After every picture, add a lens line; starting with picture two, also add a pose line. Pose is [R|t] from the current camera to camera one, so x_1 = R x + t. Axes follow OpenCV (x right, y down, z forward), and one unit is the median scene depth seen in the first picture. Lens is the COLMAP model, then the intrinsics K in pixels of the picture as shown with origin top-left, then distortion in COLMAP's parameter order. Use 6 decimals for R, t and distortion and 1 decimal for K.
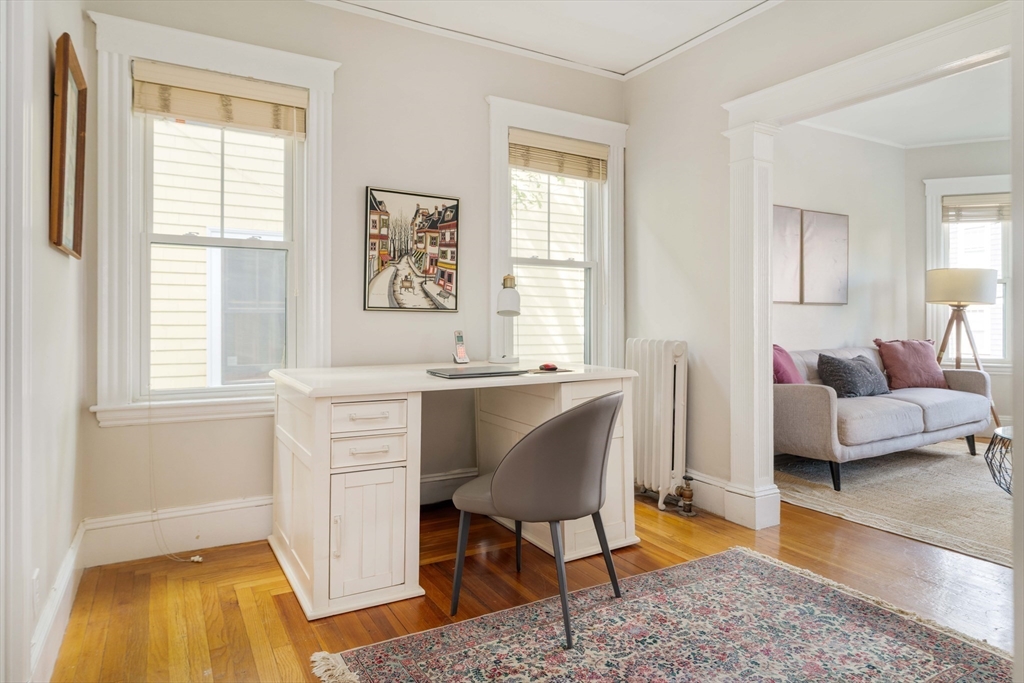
lens RADIAL K [[625.3, 0, 531.0], [0, 625.3, 324.4], [0, 0, 1]] dist [0.004398, 0.004245]
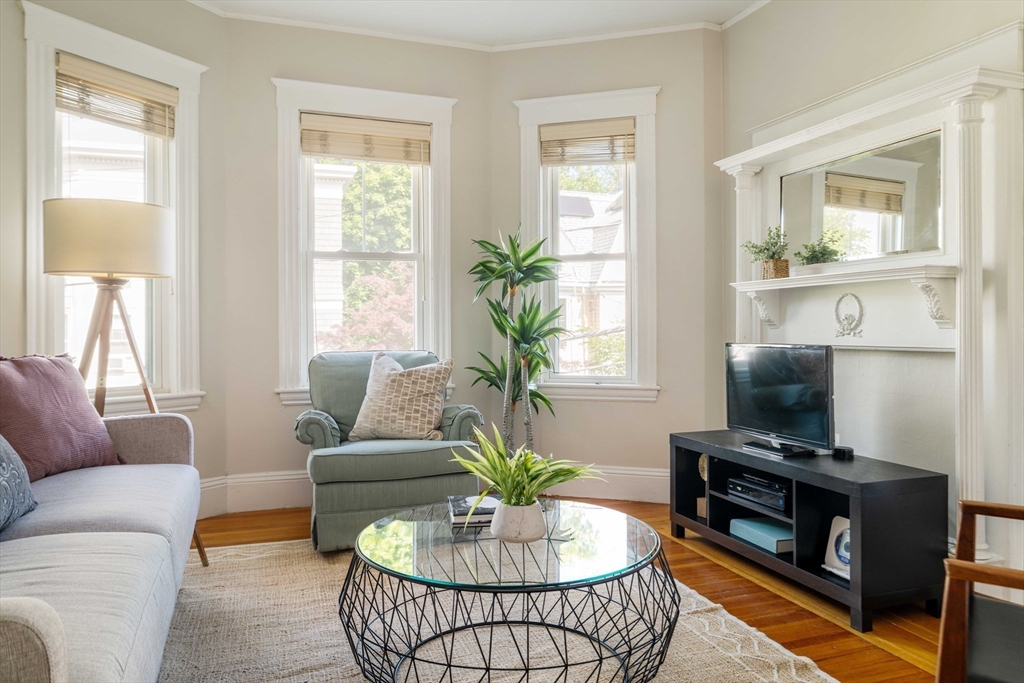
lens RADIAL K [[723.1, 0, 457.9], [0, 723.1, 323.4], [0, 0, 1]] dist [0.004451, 0.005013]
pose [[0.250437, 0.007830, 0.968101, 0.335987], [0.011448, 0.999873, -0.011049, 0.019506], [-0.968065, 0.013850, 0.250315, 0.949458]]
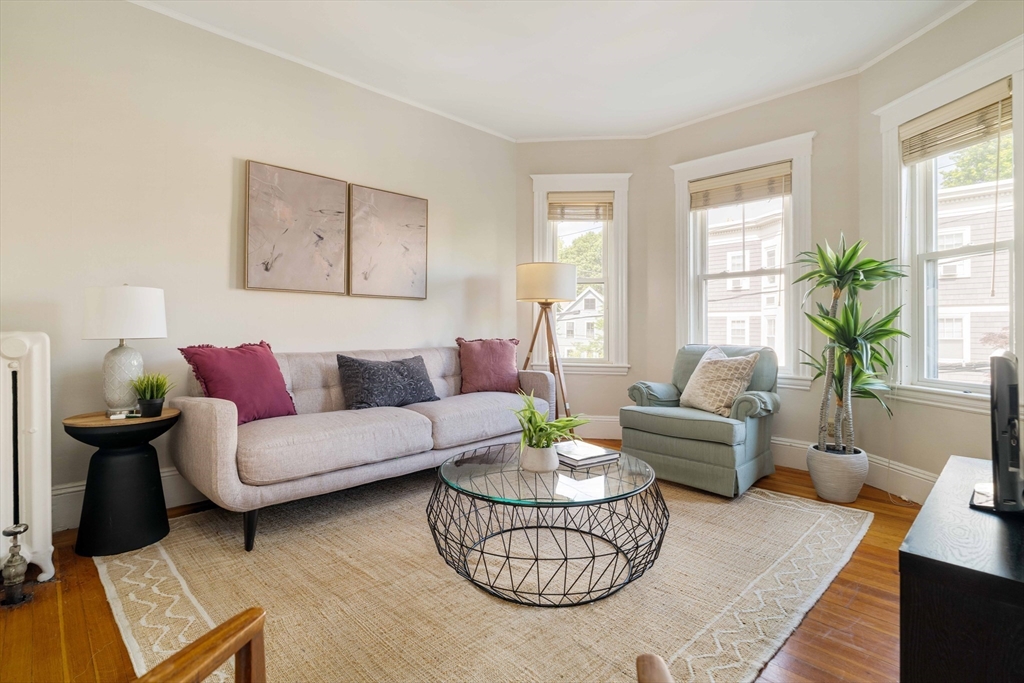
lens RADIAL K [[474.1, 0, 560.4], [0, 474.1, 326.7], [0, 0, 1]] dist [0.000591, 0.000293]
pose [[0.969542, 0.007757, 0.244800, 0.826848], [-0.004793, 0.999908, -0.012702, 0.023936], [-0.244876, 0.011142, 0.969490, 0.464694]]
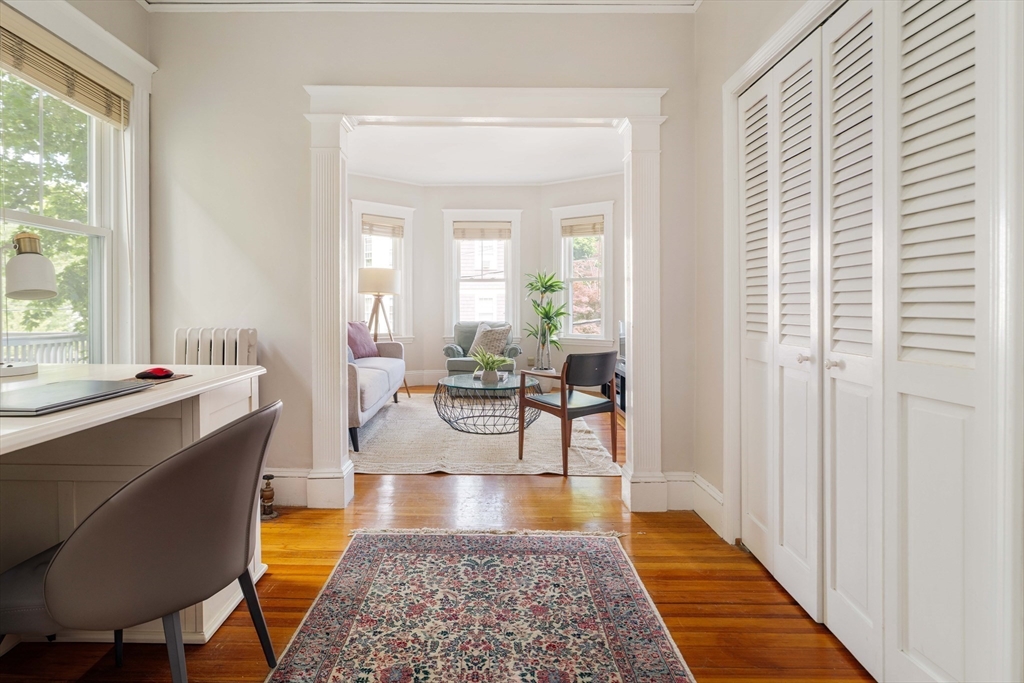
lens RADIAL K [[508.9, 0, 483.5], [0, 508.9, 309.2], [0, 0, 1]] dist [0.004333, 0.001501]
pose [[0.527395, -0.005490, 0.849603, -0.224570], [0.006099, 0.999978, 0.002676, -0.002298], [-0.849598, 0.003770, 0.527417, 0.341691]]
